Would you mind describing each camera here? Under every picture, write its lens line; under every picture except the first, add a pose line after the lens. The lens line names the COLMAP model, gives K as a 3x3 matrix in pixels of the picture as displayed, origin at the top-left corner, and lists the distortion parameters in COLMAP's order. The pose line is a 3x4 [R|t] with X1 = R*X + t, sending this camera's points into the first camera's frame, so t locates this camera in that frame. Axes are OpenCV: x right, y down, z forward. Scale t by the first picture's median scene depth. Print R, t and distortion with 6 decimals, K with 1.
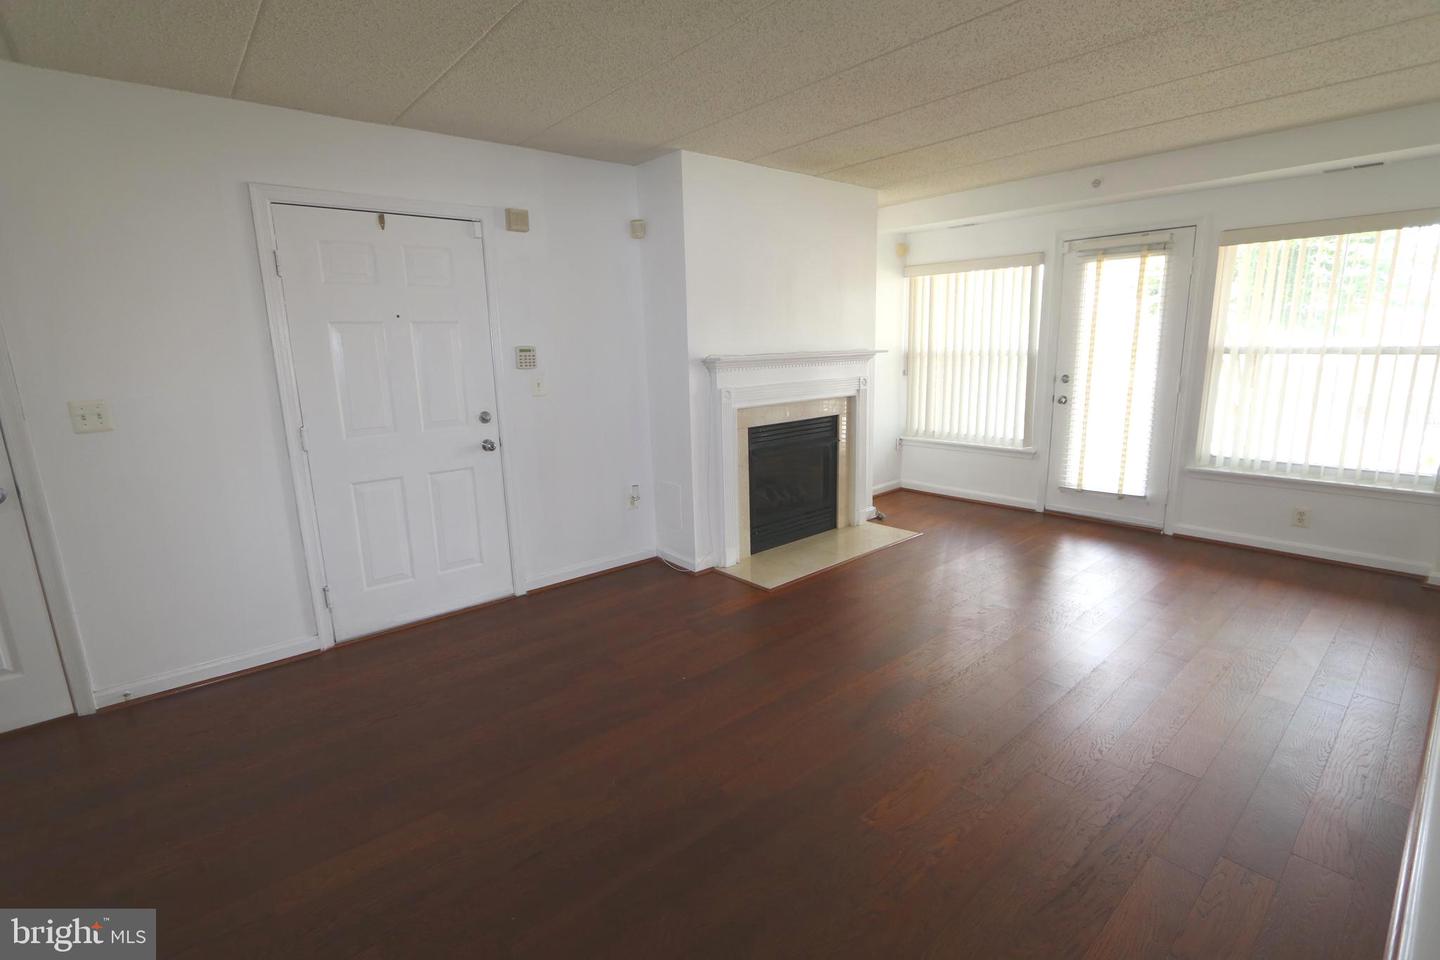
lens RADIAL K [[663.2, 0, 719.5], [0, 663.2, 478.7], [0, 0, 1]] dist [-0.016451, 0.002014]
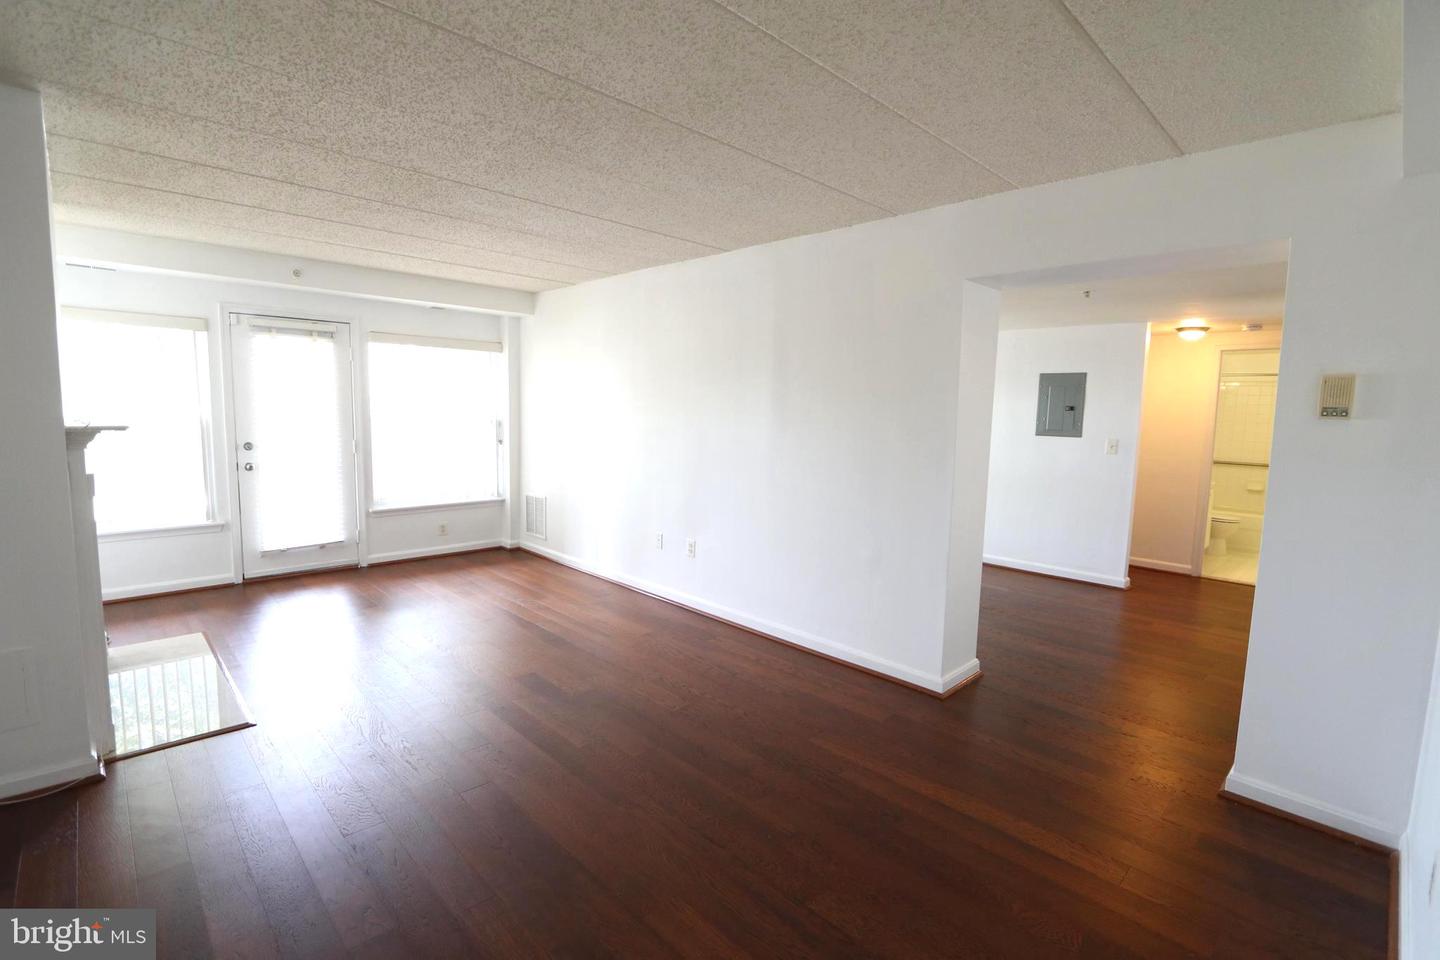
lens RADIAL K [[663.2, 0, 712.3], [0, 663.2, 481.9], [0, 0, 1]] dist [-0.016451, 0.002014]
pose [[-0.049345, -0.086207, 0.995054, -0.547280], [0.182754, 0.978669, 0.093850, -0.065083], [-0.981920, 0.186481, -0.032537, 0.356423]]
